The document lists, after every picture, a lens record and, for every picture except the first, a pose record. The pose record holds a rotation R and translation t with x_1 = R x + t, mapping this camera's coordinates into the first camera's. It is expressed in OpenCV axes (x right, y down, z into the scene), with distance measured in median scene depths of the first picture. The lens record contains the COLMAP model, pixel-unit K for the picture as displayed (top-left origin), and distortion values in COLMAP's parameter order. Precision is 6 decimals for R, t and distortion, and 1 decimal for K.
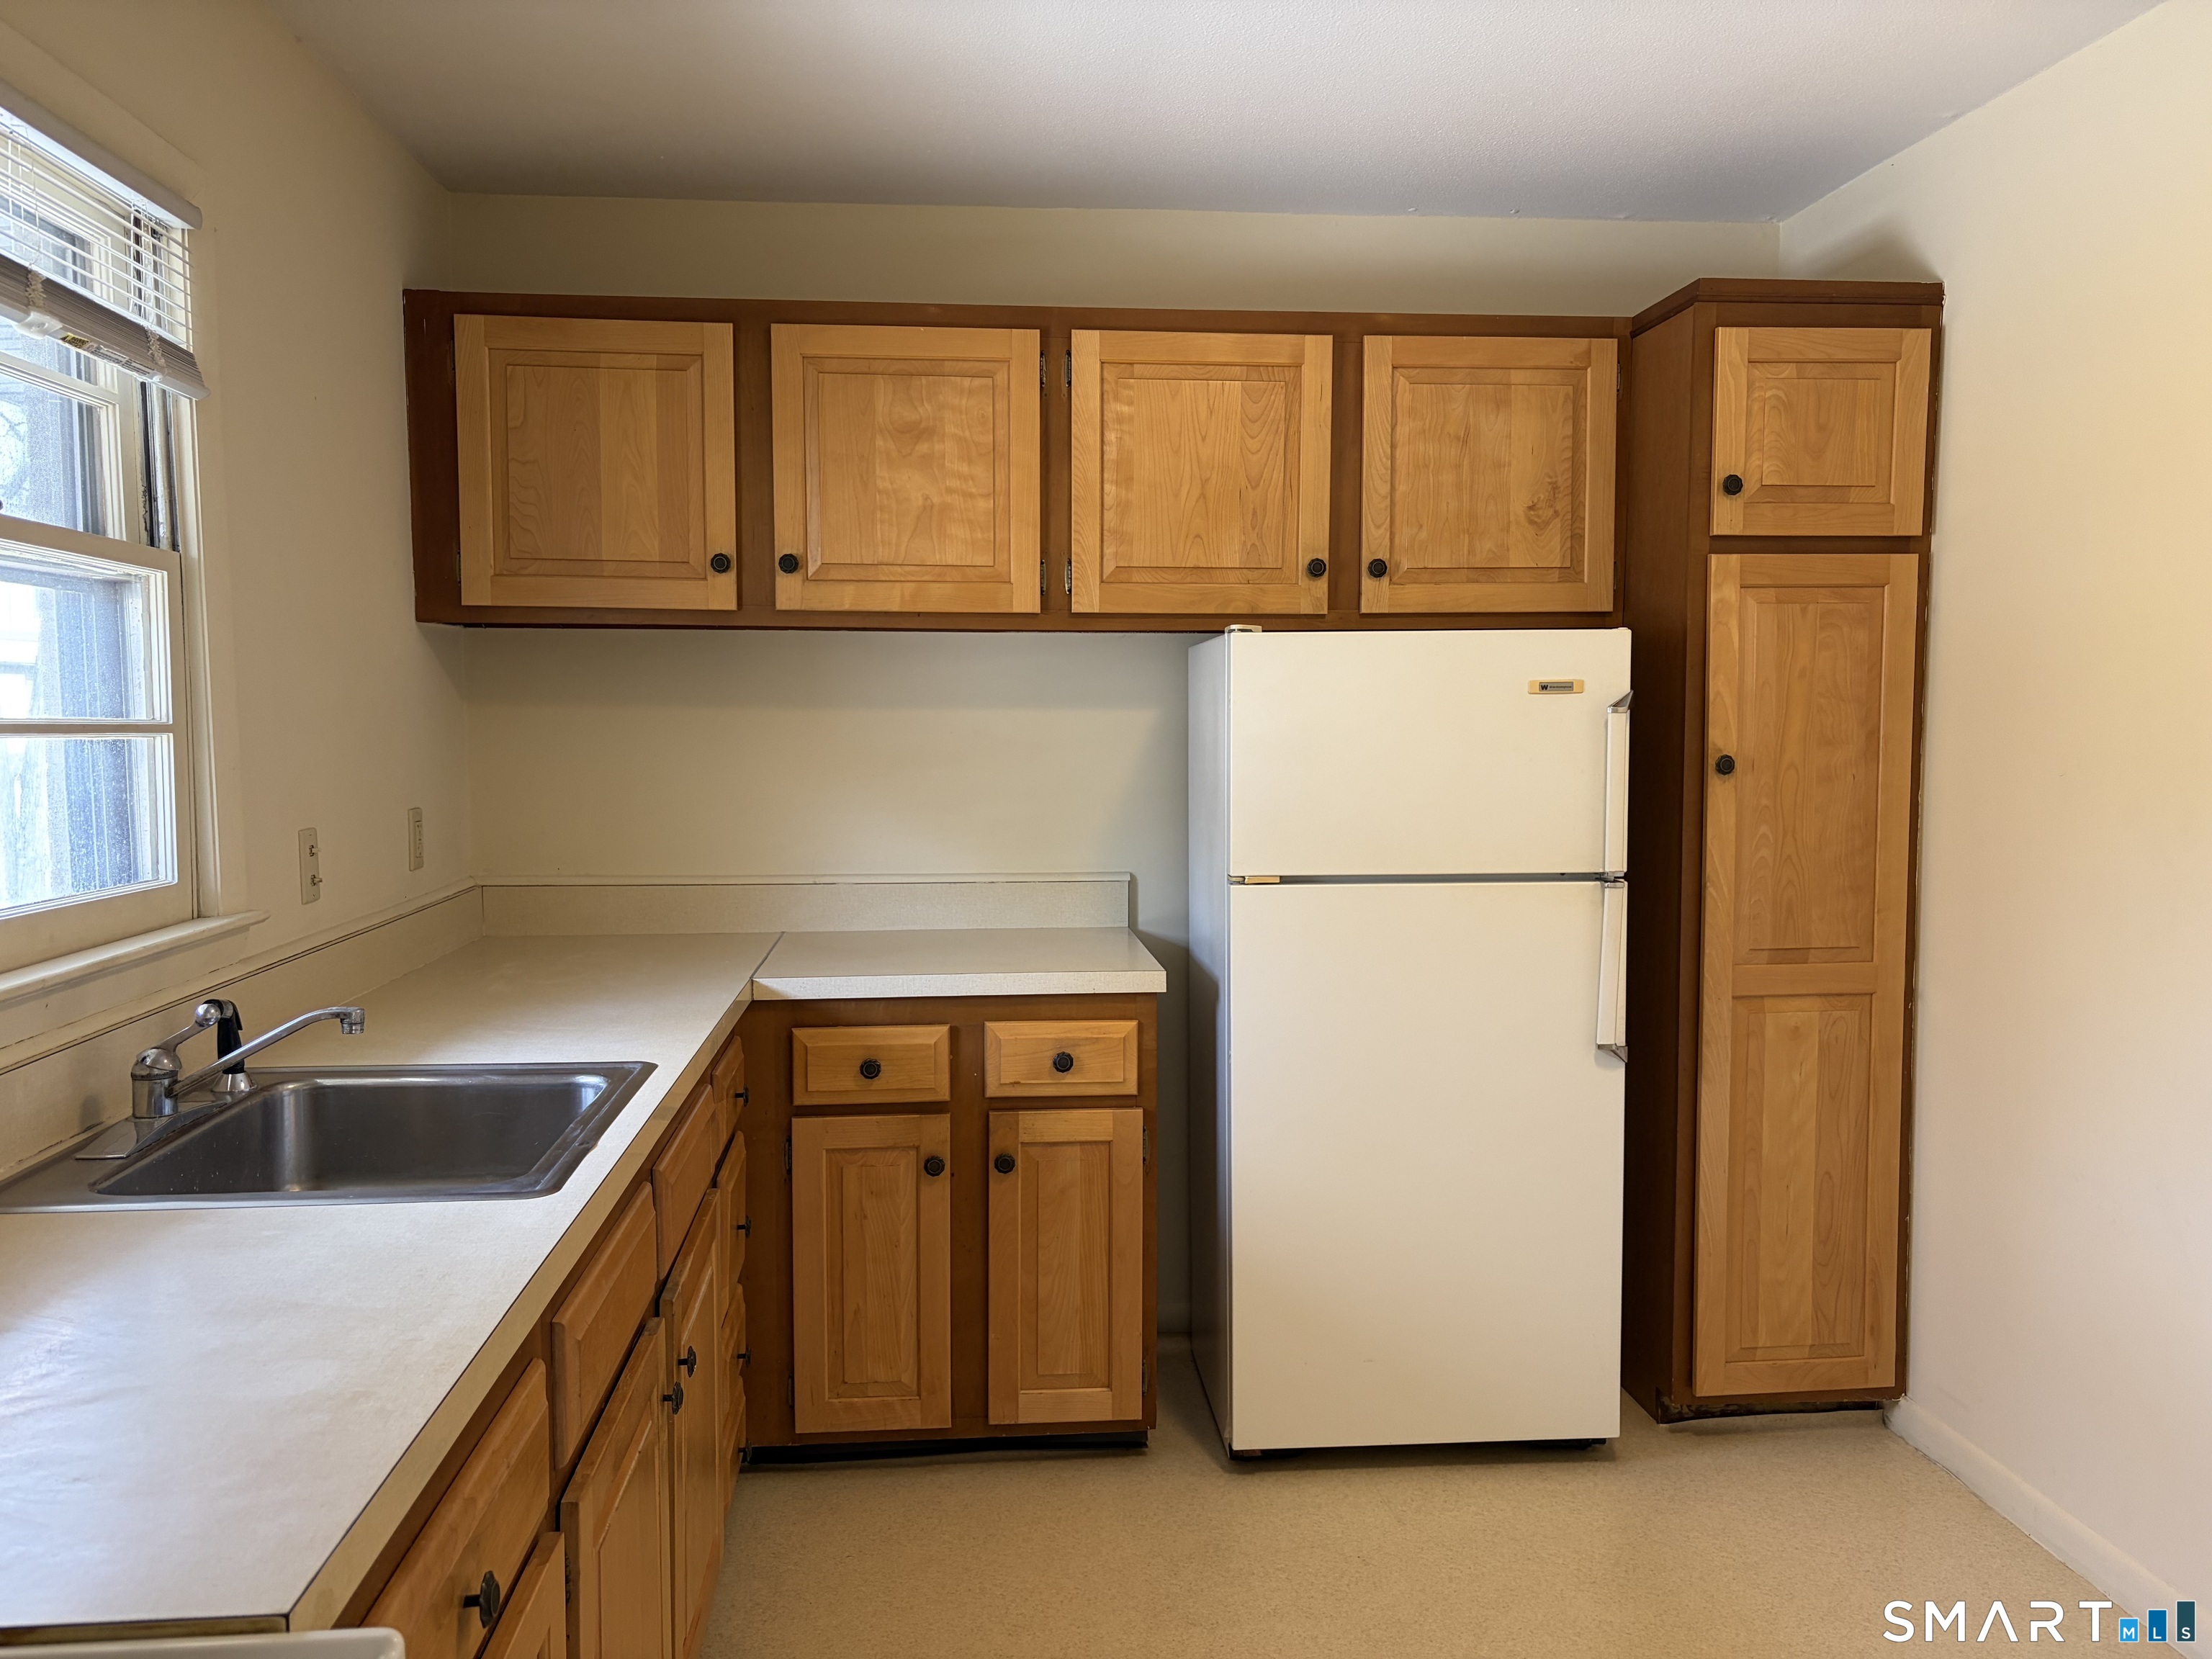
lens RADIAL K [[1662.7, 0, 1092.2], [0, 1662.7, 836.1], [0, 0, 1]] dist [0.030852, -0.039309]
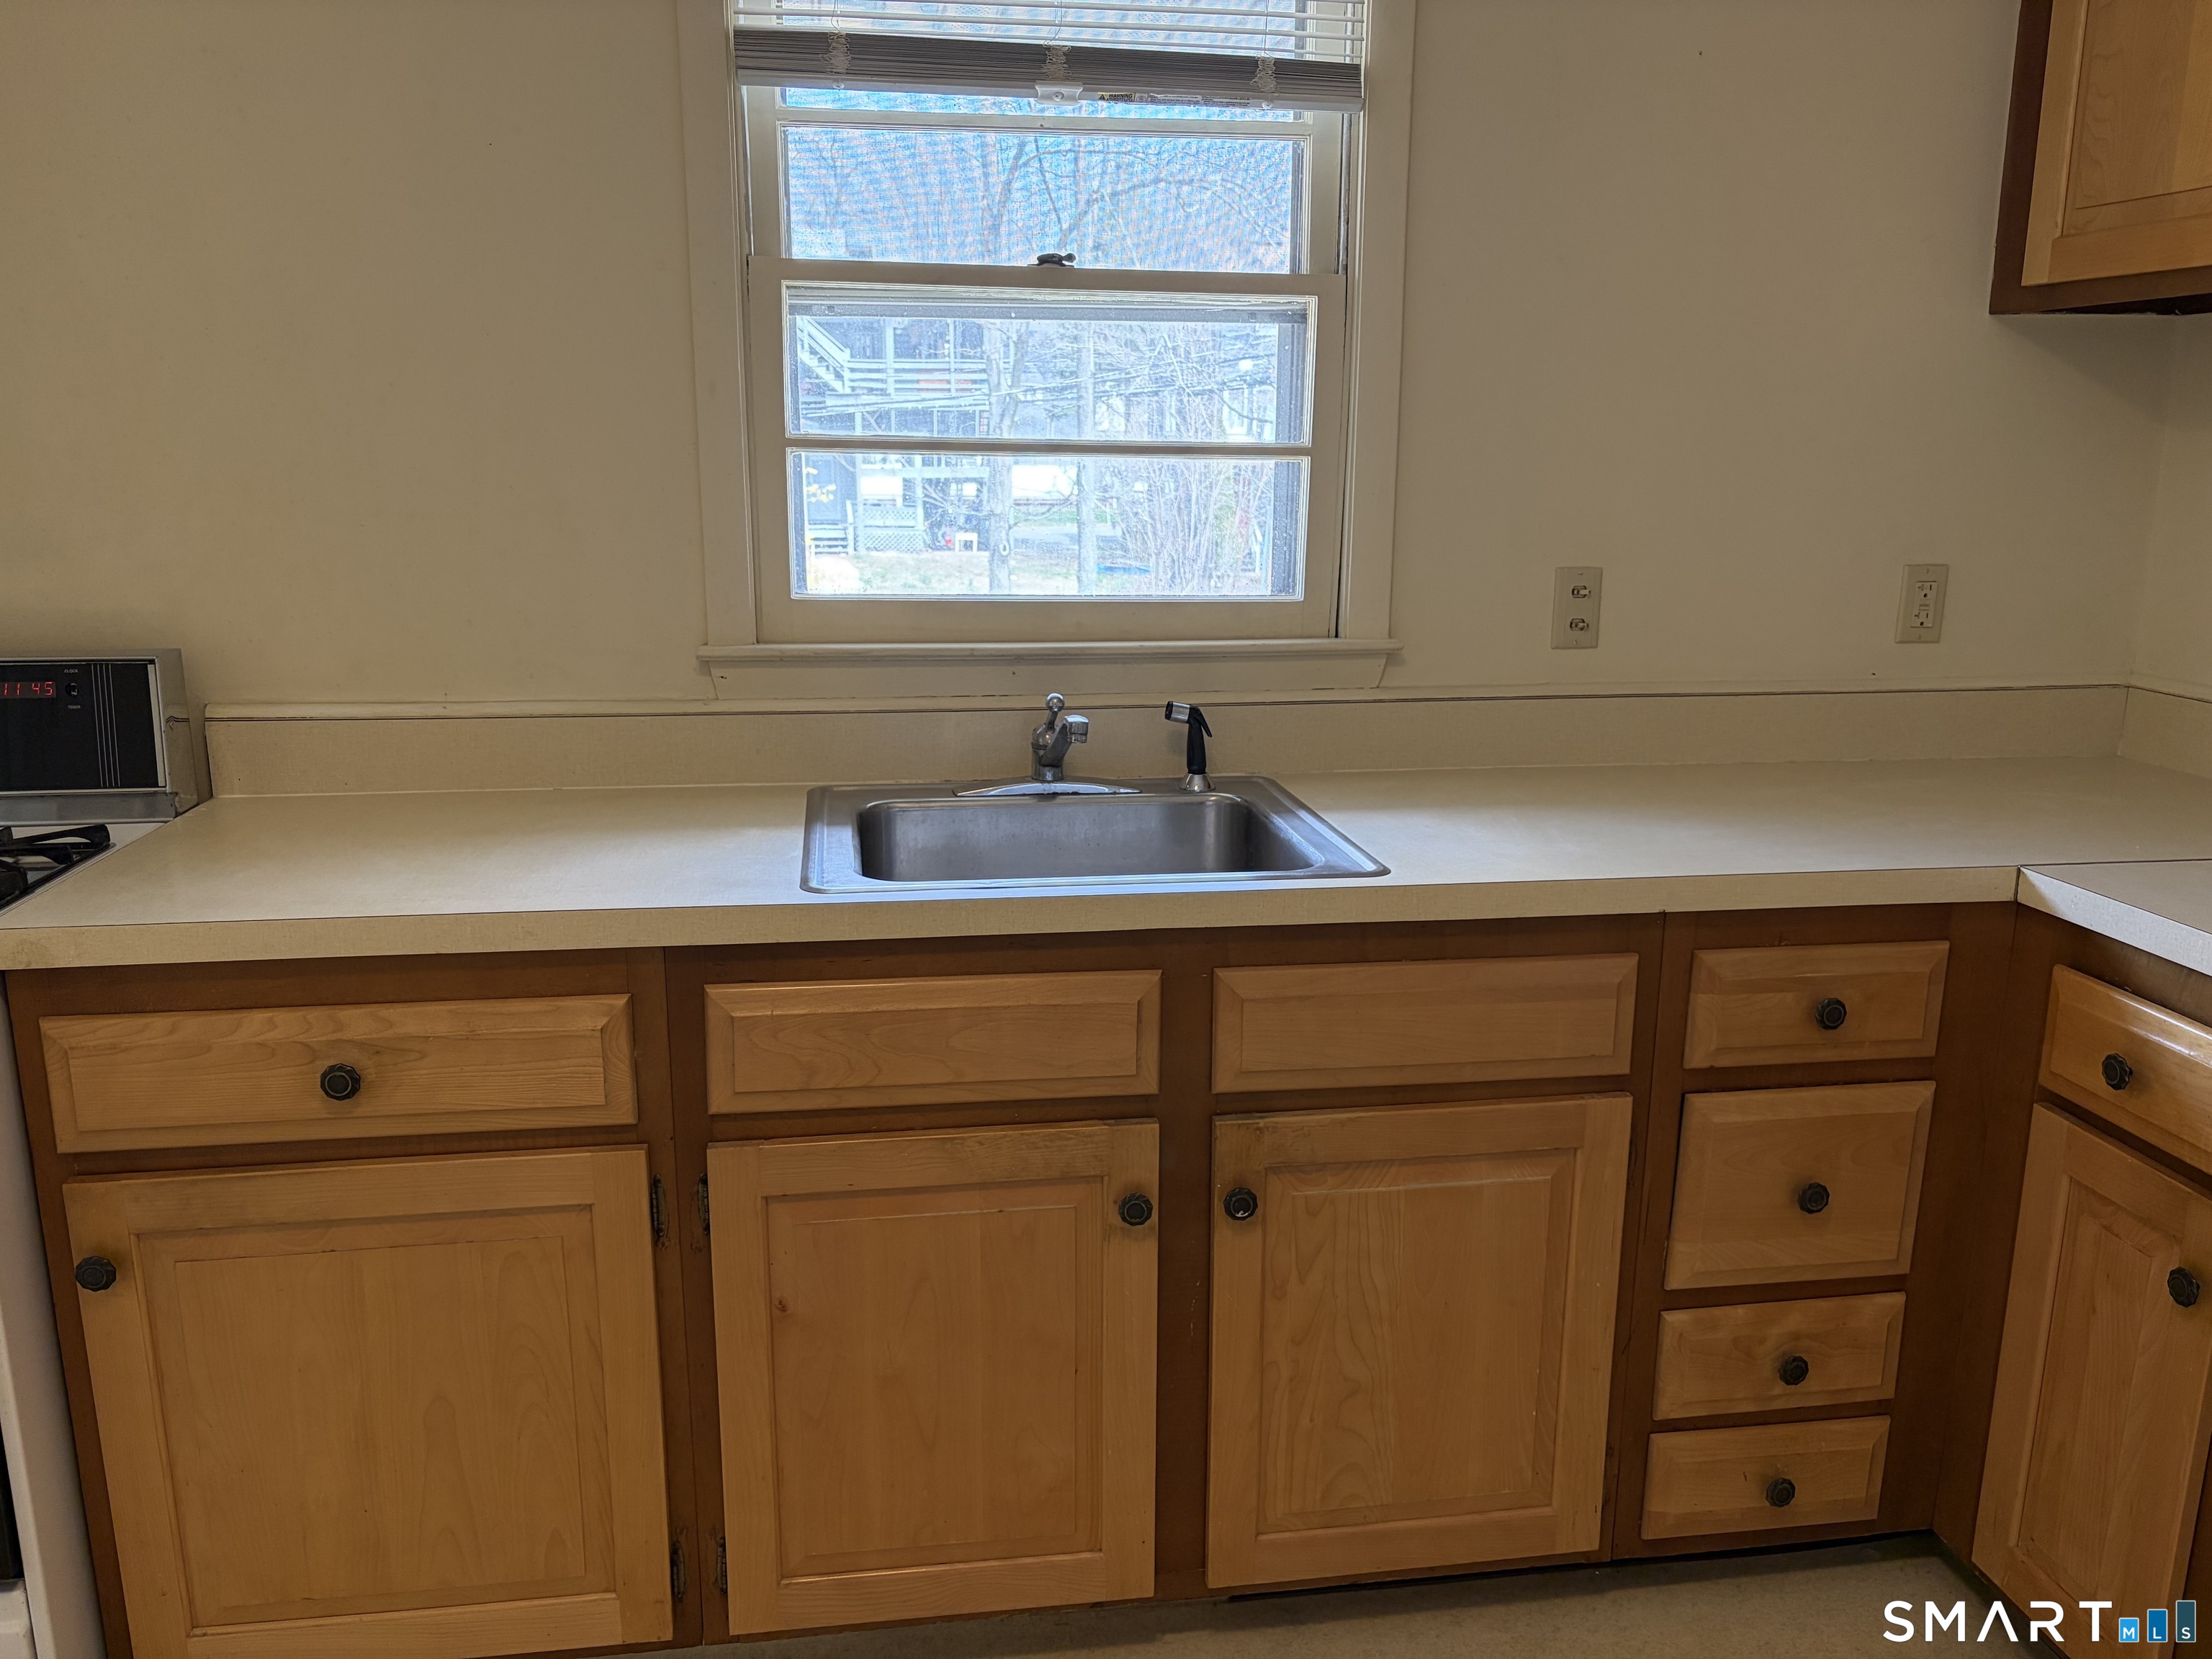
lens RADIAL K [[1662.7, 0, 1099.8], [0, 1662.7, 831.9], [0, 0, 1]] dist [0.030852, -0.039309]
pose [[0.055860, 0.223961, -0.972996, 0.379704], [-0.079170, 0.972443, 0.219288, -0.037727], [0.995295, 0.064783, 0.072051, 0.592793]]
